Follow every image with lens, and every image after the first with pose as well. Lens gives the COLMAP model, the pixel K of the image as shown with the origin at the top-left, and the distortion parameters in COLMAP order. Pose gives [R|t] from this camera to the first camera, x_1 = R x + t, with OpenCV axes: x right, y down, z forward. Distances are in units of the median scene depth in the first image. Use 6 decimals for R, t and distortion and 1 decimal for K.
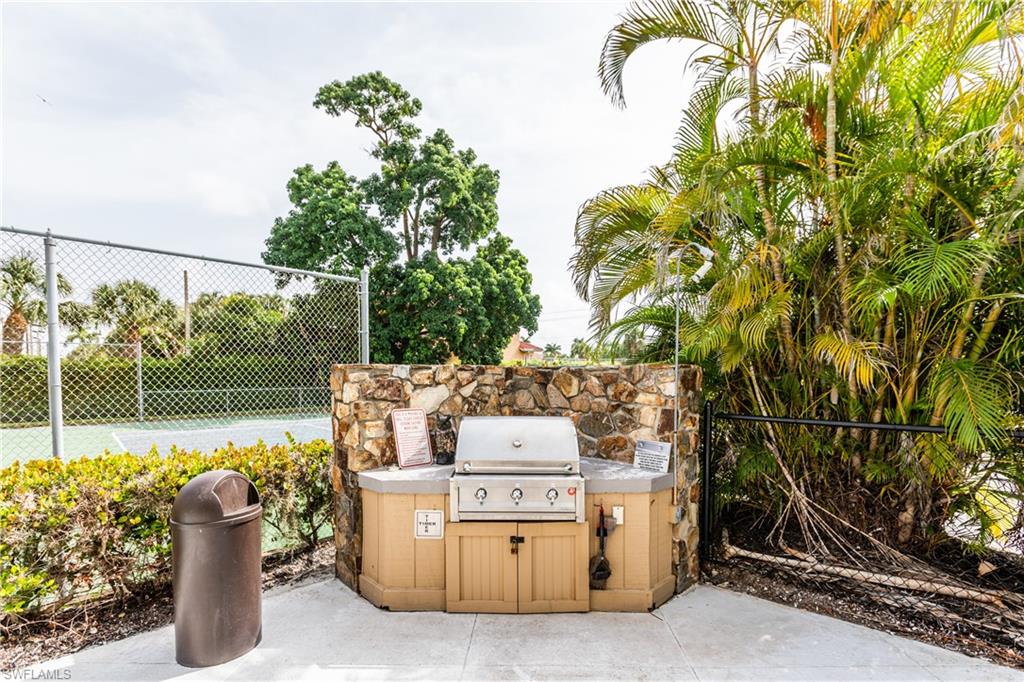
lens RADIAL K [[453.1, 0, 512.8], [0, 453.1, 386.3], [0, 0, 1]] dist [0.000060, -0.000011]
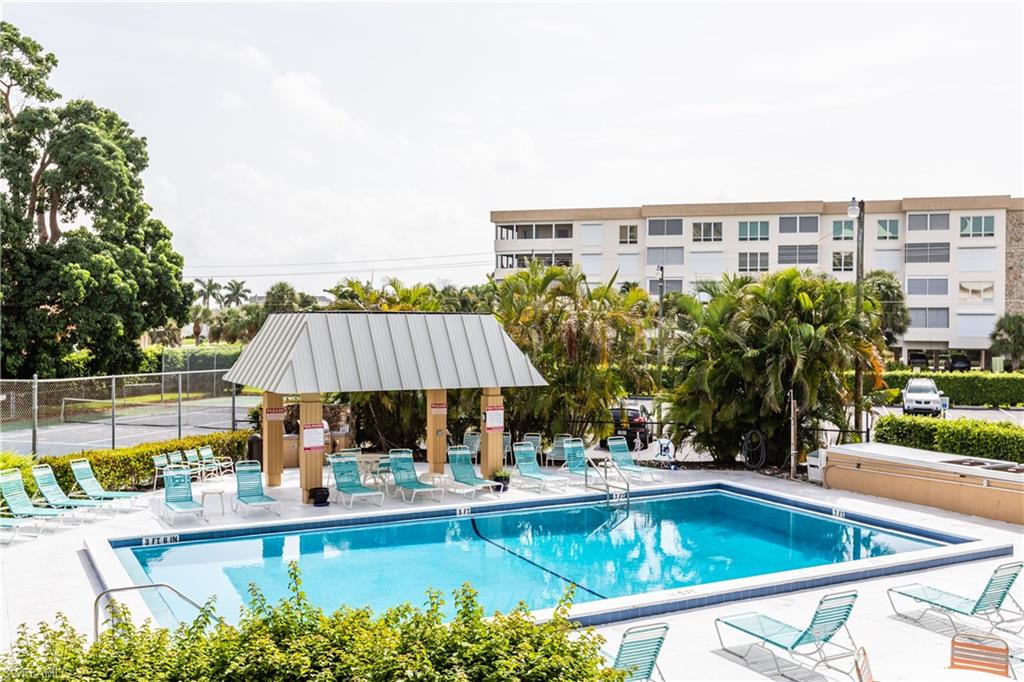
lens RADIAL K [[1010.1, 0, 512.0], [0, 1010.1, 341.0], [0, 0, 1]] dist [-0.002819, -0.006161]
pose [[0.868485, -0.002955, 0.495706, -0.423311], [0.007429, 0.999948, -0.007056, -0.080991], [-0.495659, 0.009811, 0.868462, -1.120807]]
